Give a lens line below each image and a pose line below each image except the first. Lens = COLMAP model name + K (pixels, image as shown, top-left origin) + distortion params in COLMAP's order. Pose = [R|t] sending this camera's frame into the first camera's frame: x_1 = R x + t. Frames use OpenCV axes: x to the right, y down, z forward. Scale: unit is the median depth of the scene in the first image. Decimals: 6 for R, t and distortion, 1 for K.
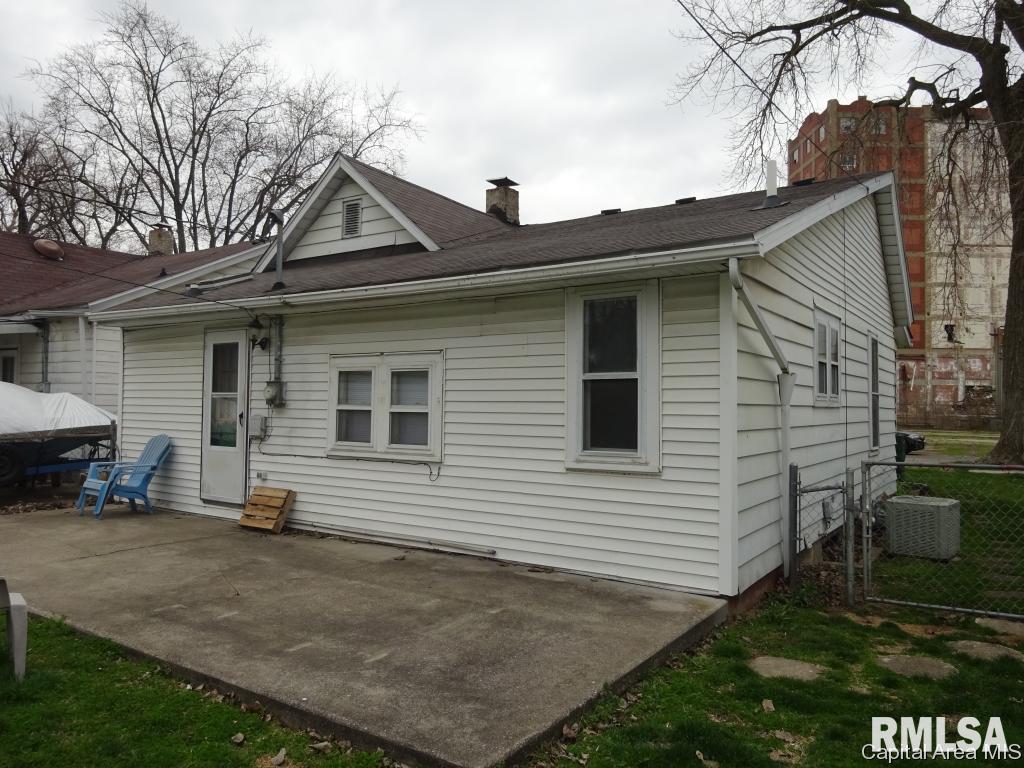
lens RADIAL K [[745.8, 0, 511.1], [0, 745.8, 382.8], [0, 0, 1]] dist [0.000121, -0.000502]
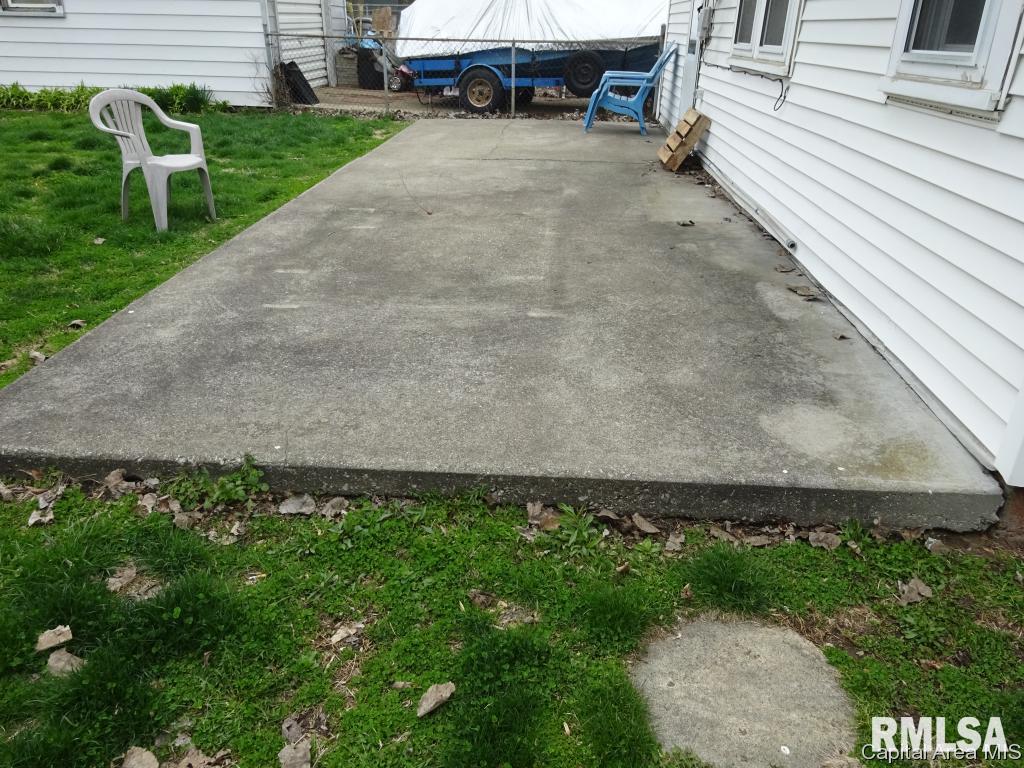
lens RADIAL K [[745.8, 0, 513.0], [0, 745.8, 385.7], [0, 0, 1]] dist [0.000121, -0.000502]
pose [[0.506951, 0.372076, -0.777534, 0.498327], [0.013274, 0.898562, 0.438647, 0.095744], [0.861872, -0.232694, 0.450588, 0.738220]]
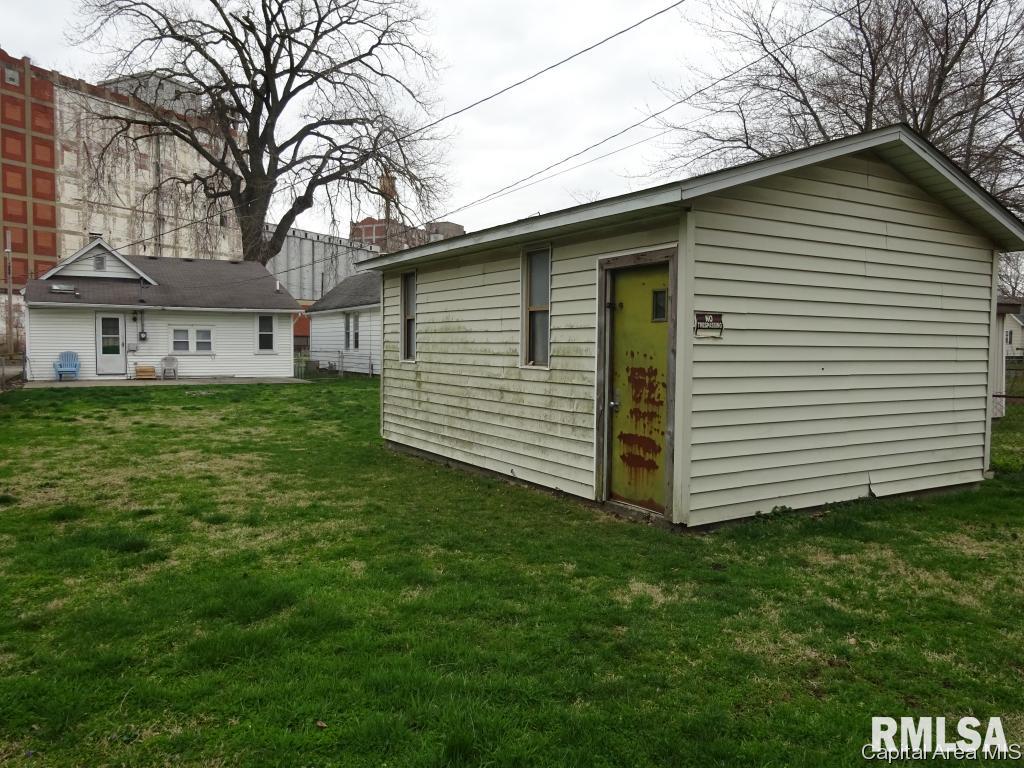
lens RADIAL K [[745.8, 0, 512.0], [0, 745.8, 382.4], [0, 0, 1]] dist [0.000121, -0.000502]
pose [[0.426004, -0.055351, 0.903027, -3.433441], [-0.029663, 0.996736, 0.075089, -0.098521], [-0.904235, -0.058775, 0.422971, -2.364060]]
